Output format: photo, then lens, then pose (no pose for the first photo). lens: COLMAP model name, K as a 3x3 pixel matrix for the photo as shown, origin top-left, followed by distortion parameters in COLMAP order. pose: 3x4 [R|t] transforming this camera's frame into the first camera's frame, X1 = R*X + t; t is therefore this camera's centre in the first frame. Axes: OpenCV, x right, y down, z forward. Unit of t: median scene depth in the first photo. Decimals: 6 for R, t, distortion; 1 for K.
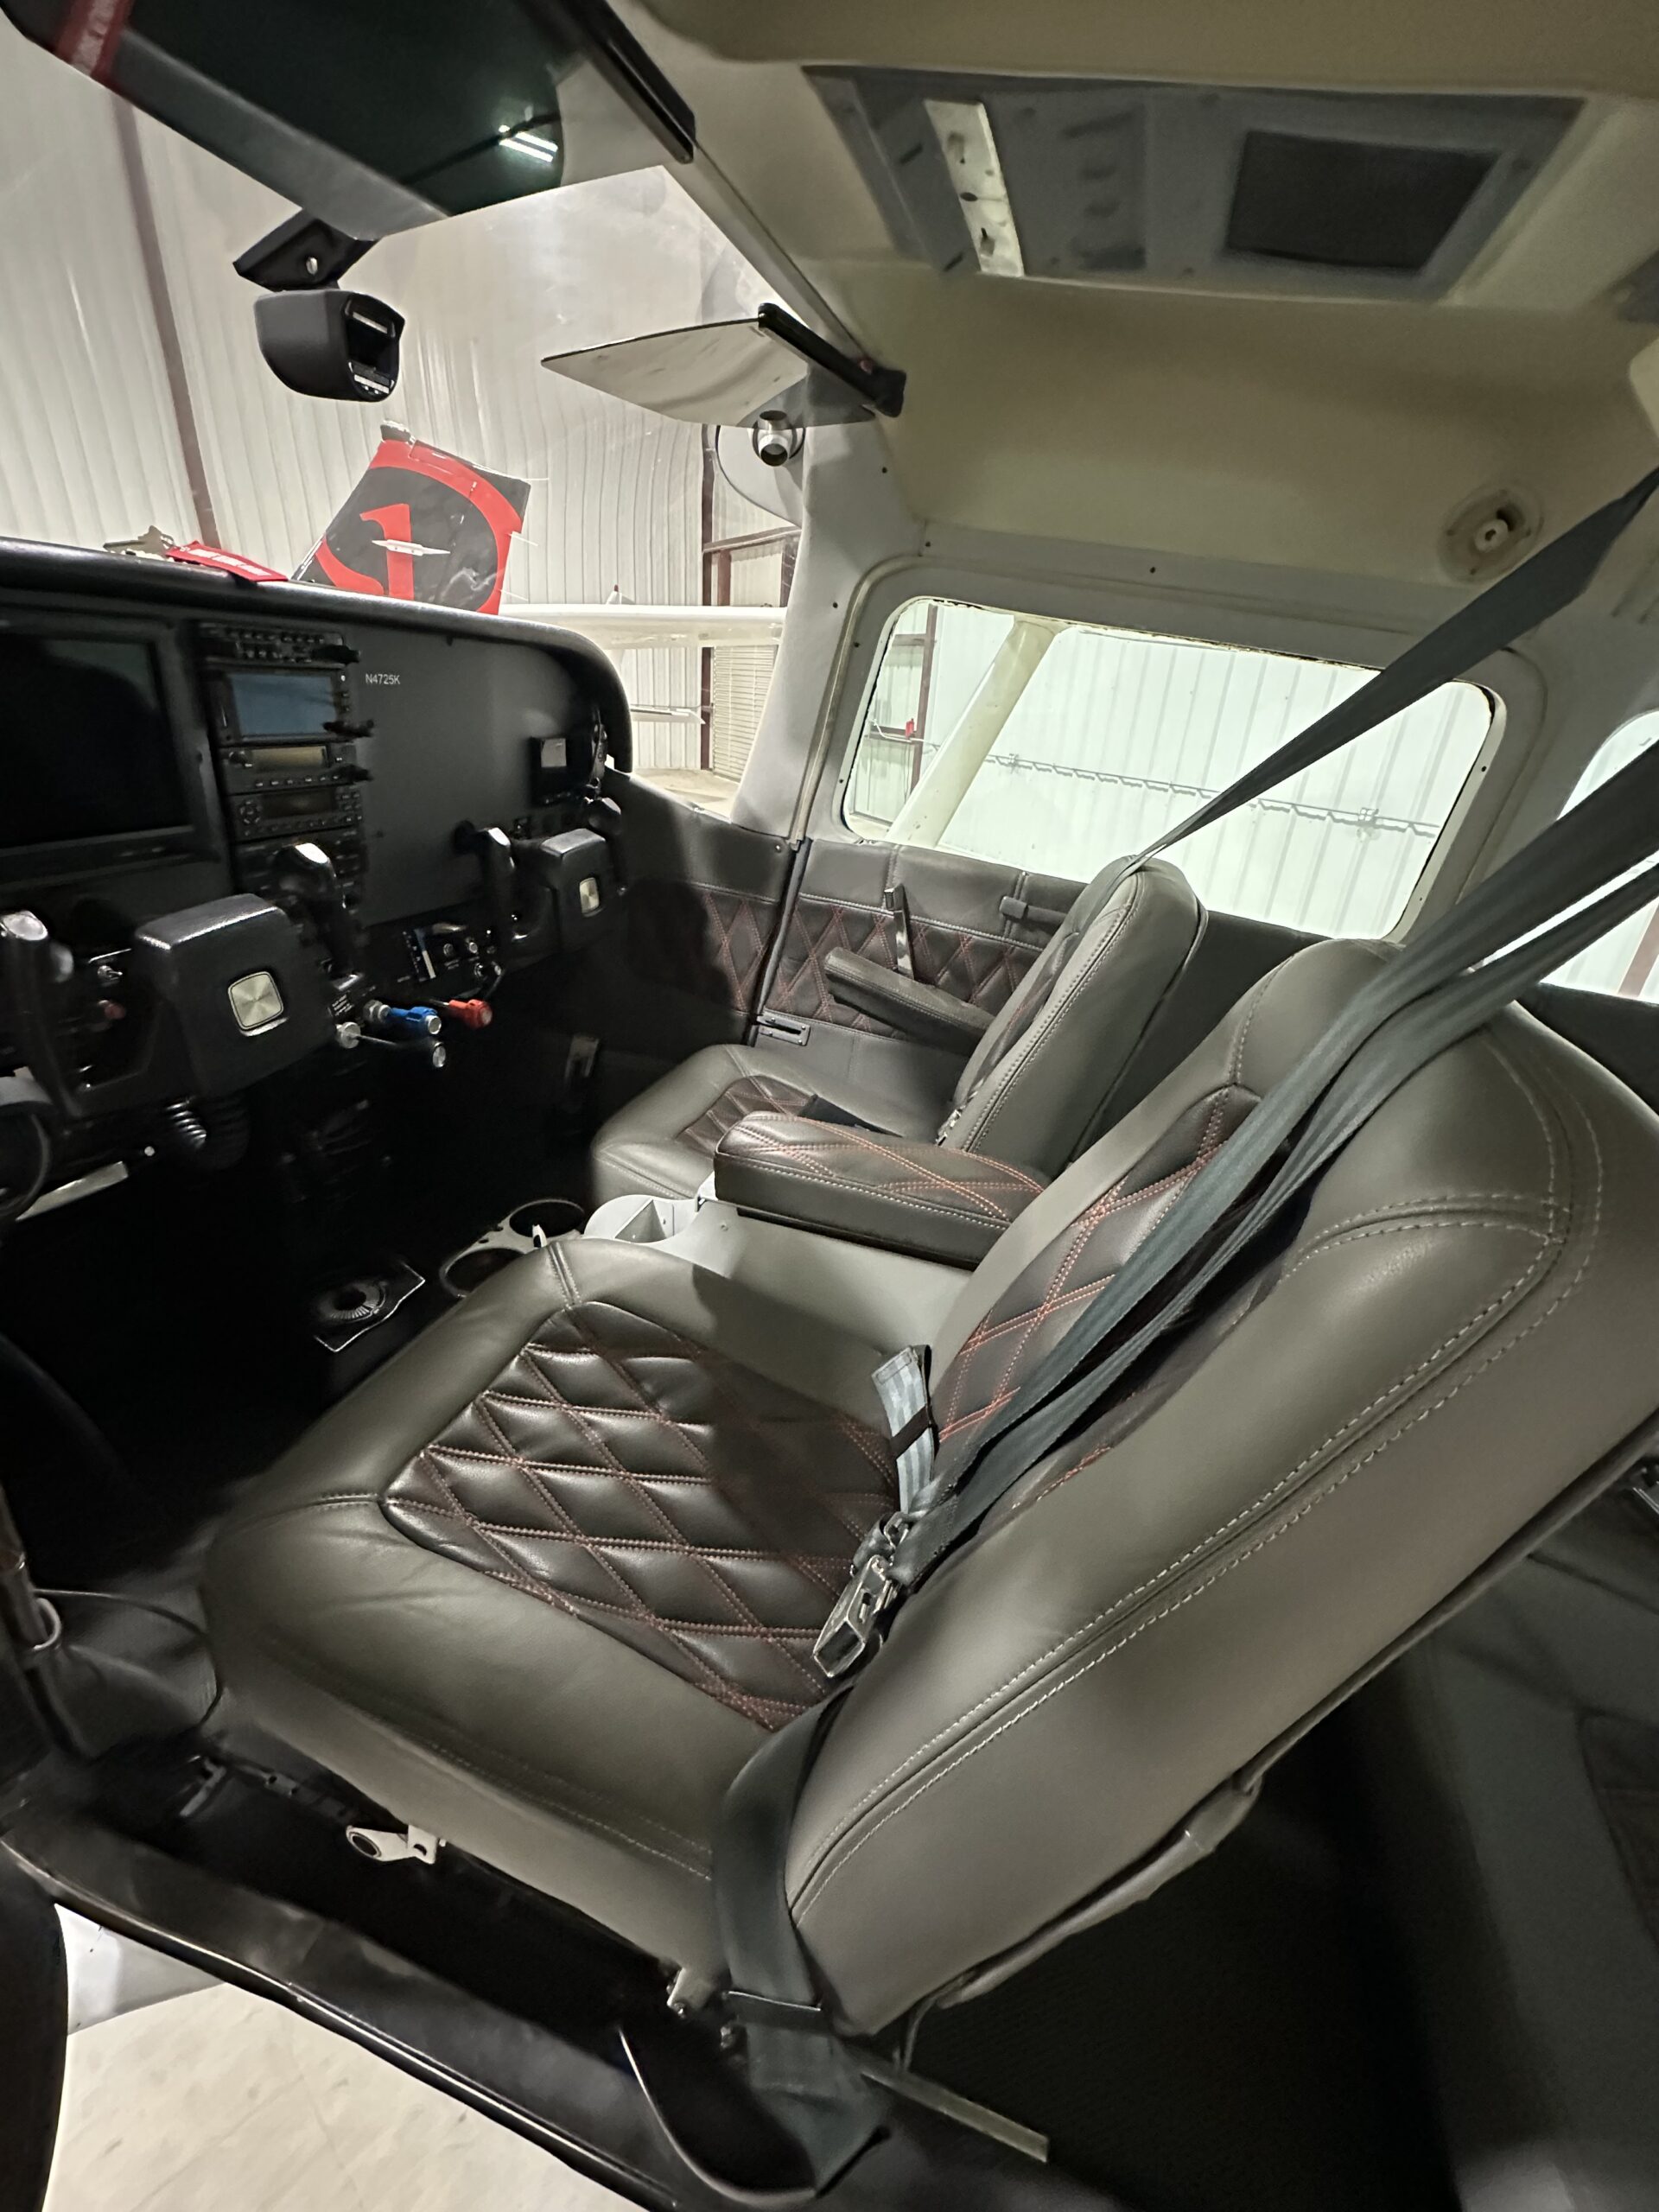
lens RADIAL K [[872.0, 0, 823.6], [0, 872.0, 1098.4], [0, 0, 1]] dist [-0.000746, -0.005608]
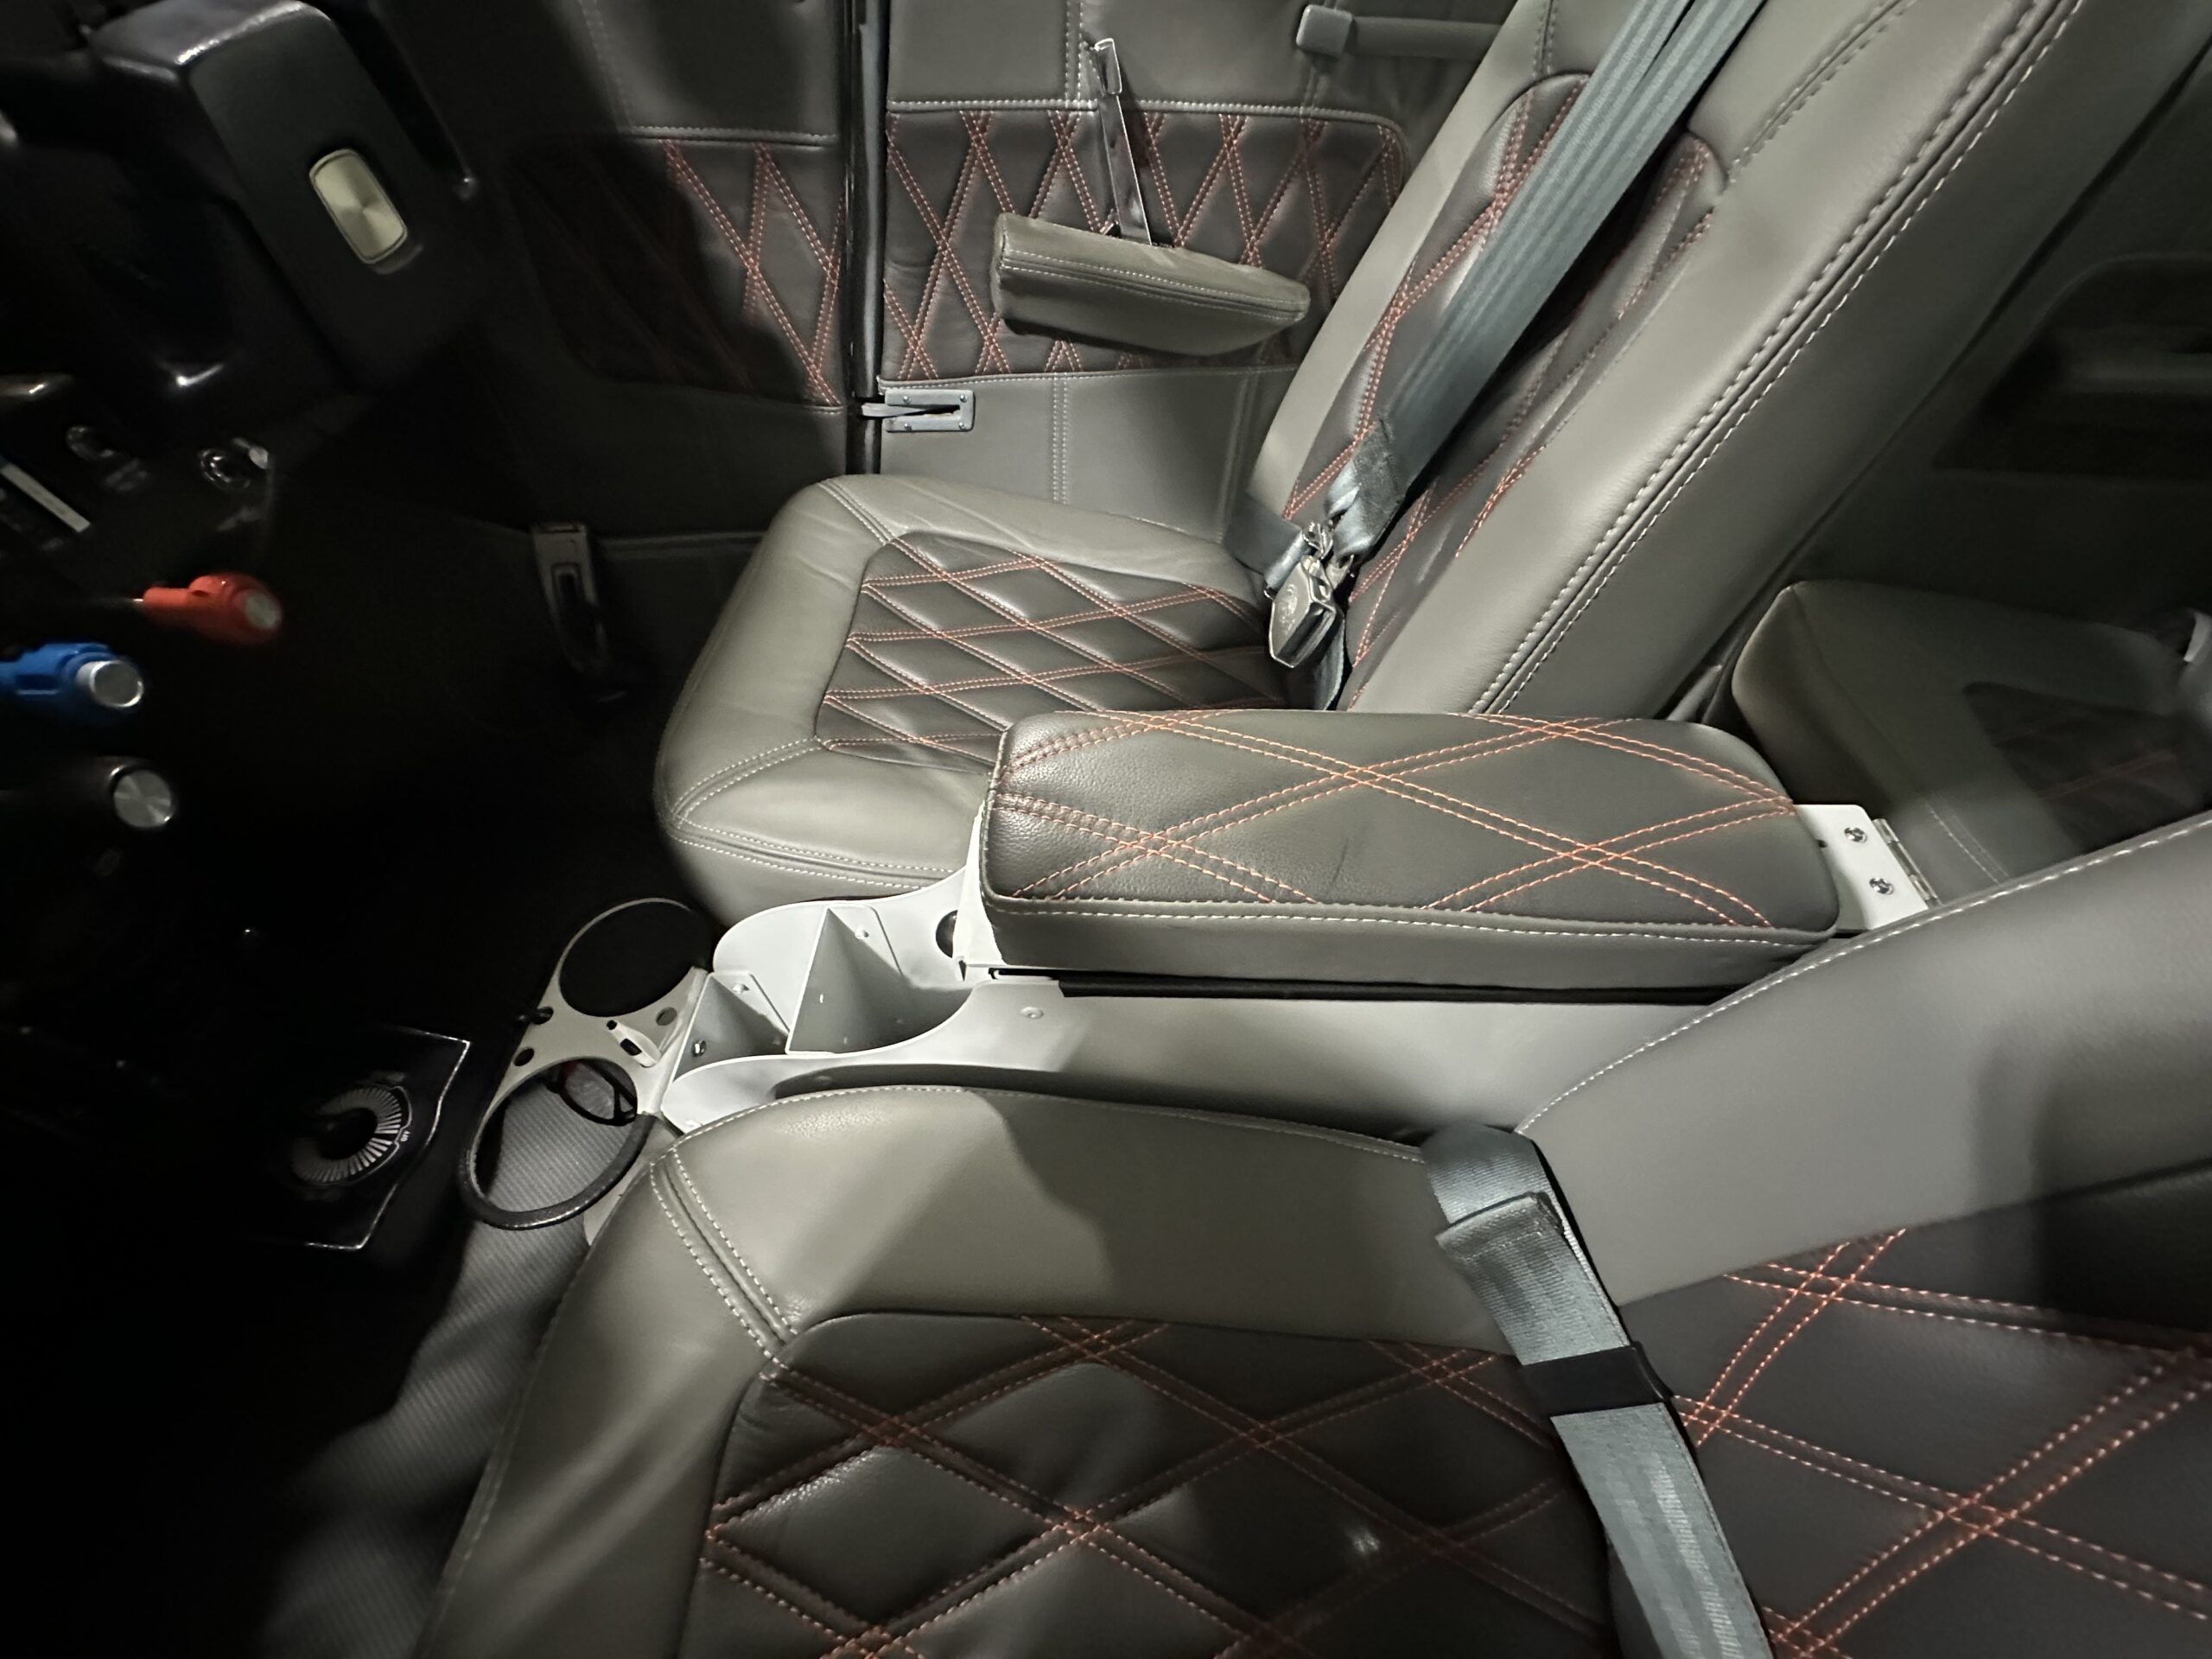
lens RADIAL K [[884.4, 0, 1102.7], [0, 884.4, 828.0], [0, 0, 1]] dist [-0.003417, 0.000276]
pose [[0.956253, -0.275006, 0.099762, -0.079091], [0.205522, 0.874217, 0.439892, -0.102216], [-0.208186, -0.400144, 0.892493, 0.495713]]
